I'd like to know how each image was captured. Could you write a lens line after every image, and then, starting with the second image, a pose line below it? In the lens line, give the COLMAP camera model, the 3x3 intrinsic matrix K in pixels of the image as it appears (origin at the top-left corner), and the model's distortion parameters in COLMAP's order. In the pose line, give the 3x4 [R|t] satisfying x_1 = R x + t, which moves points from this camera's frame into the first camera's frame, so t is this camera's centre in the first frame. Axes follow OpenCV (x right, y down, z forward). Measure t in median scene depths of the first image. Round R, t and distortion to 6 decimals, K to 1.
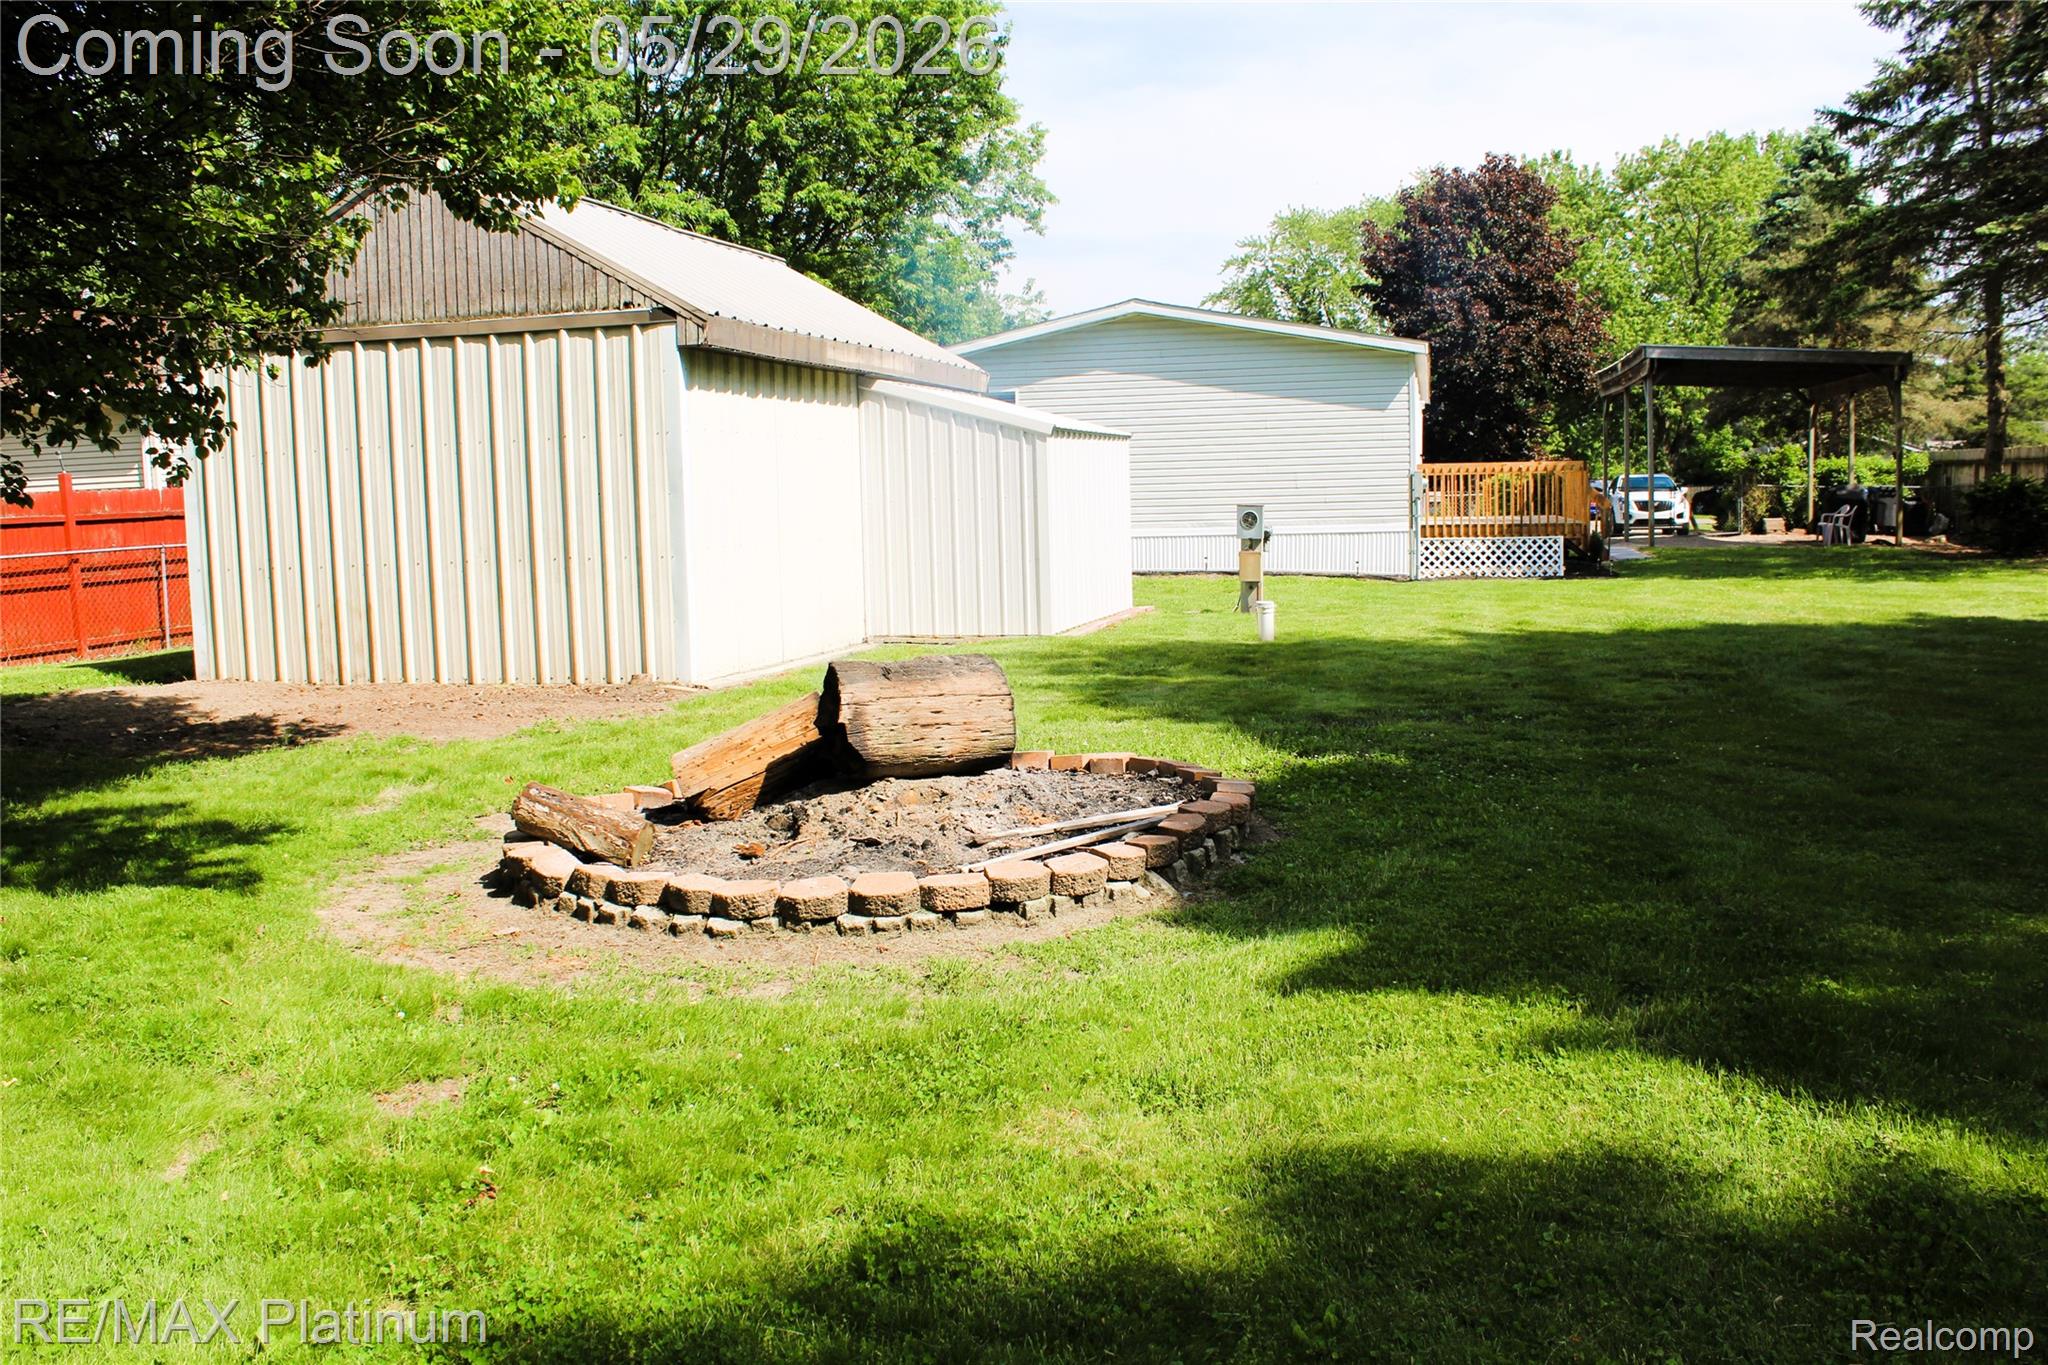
lens RADIAL K [[1737.7, 0, 1024.0], [0, 1737.7, 682.5], [0, 0, 1]] dist [-0.179843, 0.165687]
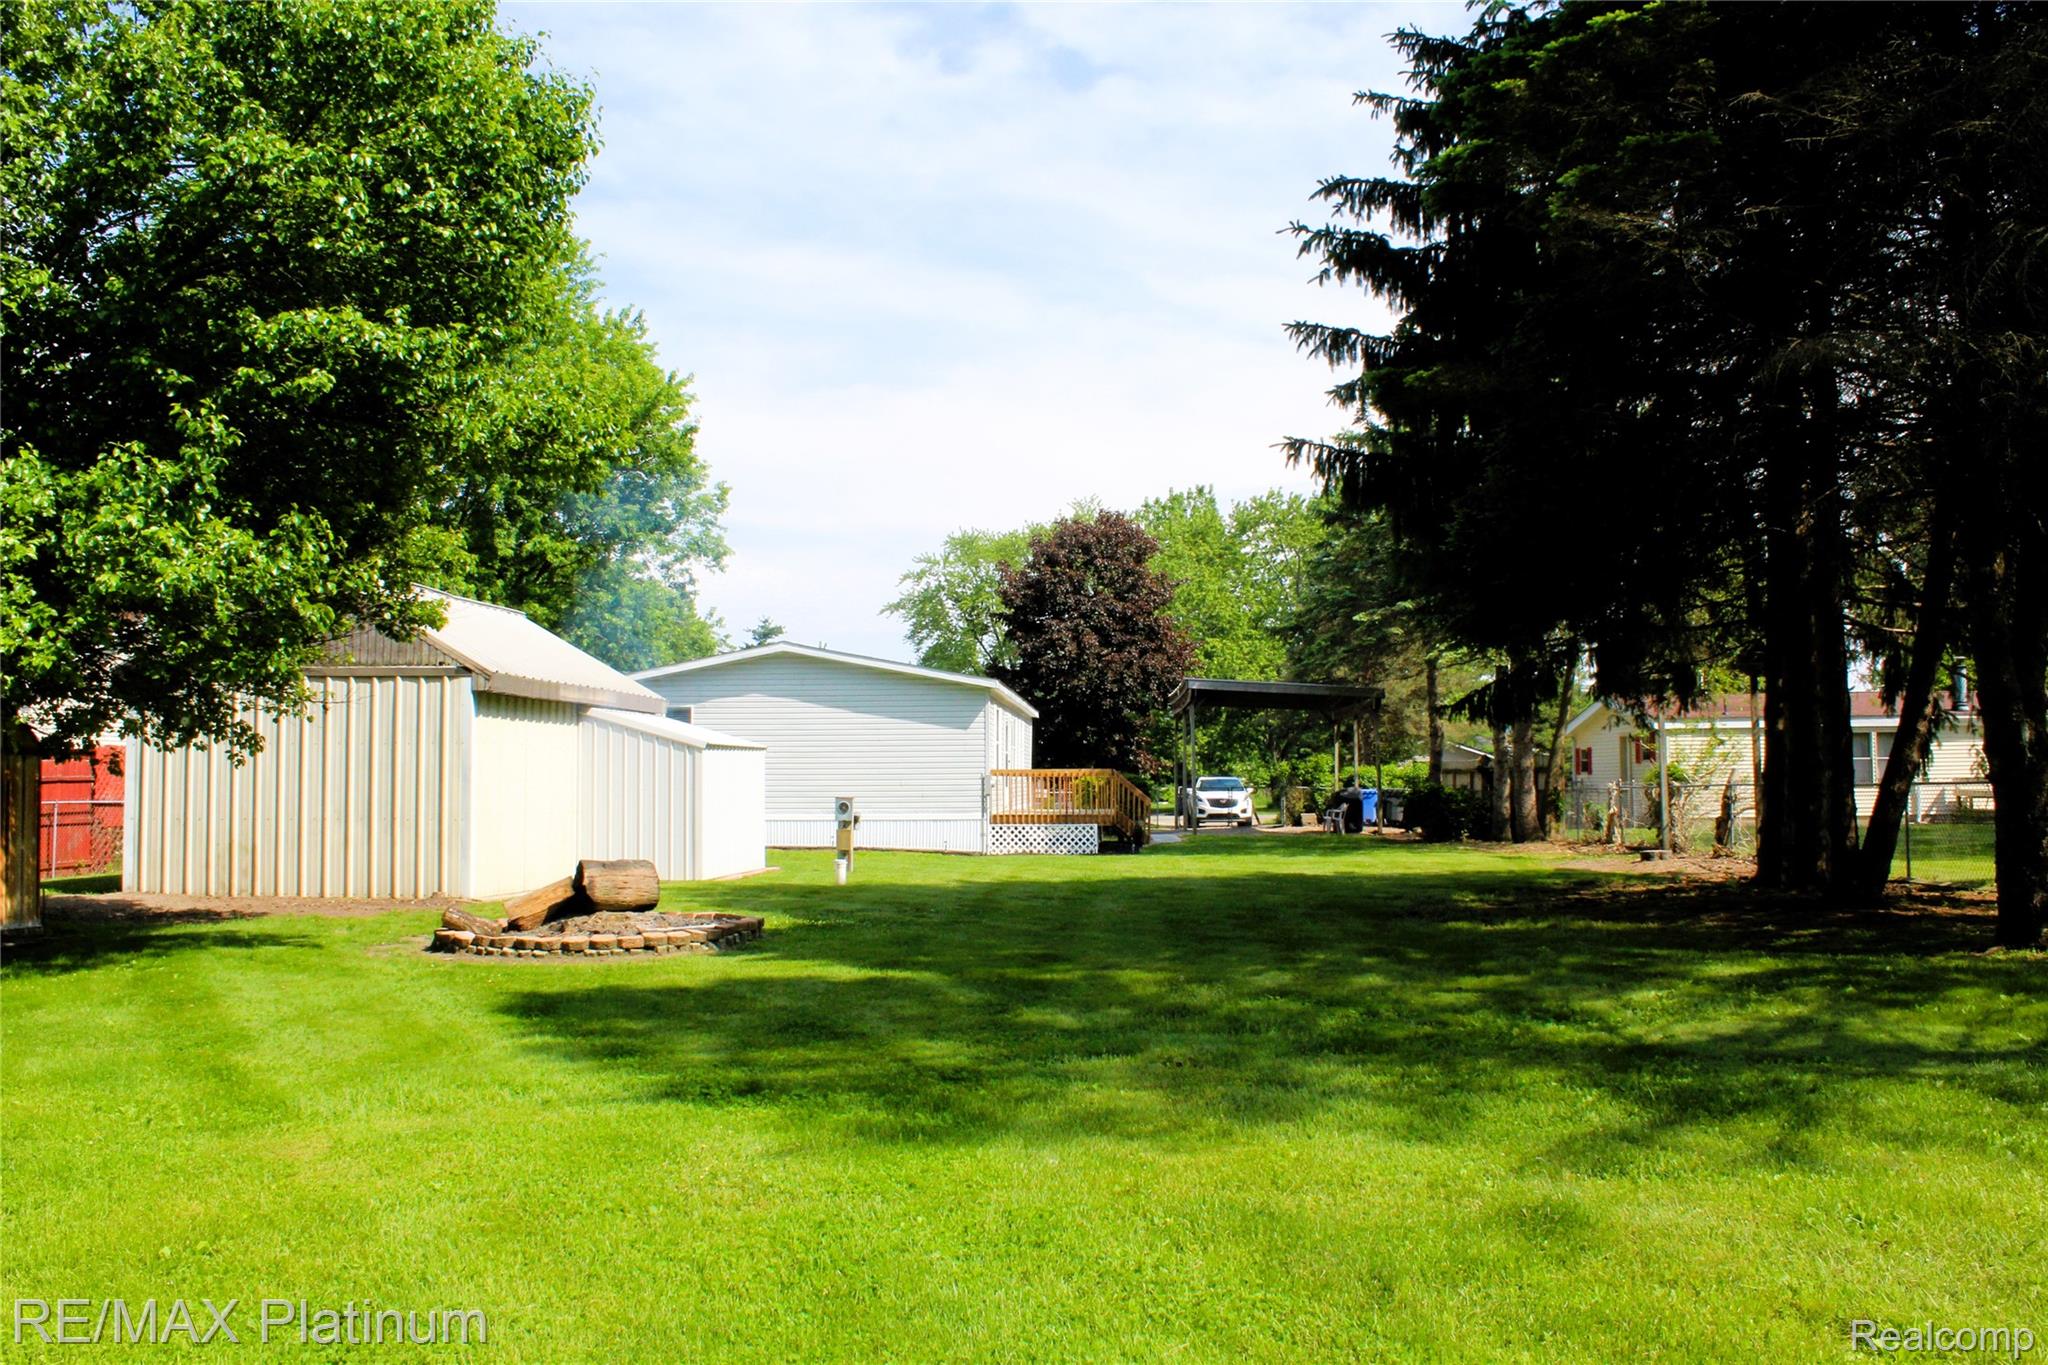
lens RADIAL K [[1737.7, 0, 1024.0], [0, 1737.7, 682.5], [0, 0, 1]] dist [-0.179843, 0.165687]
pose [[0.984325, 0.032745, 0.173298, 0.013073], [-0.003285, 0.985846, -0.167619, 0.026254], [-0.176334, 0.164423, 0.970501, -0.263018]]
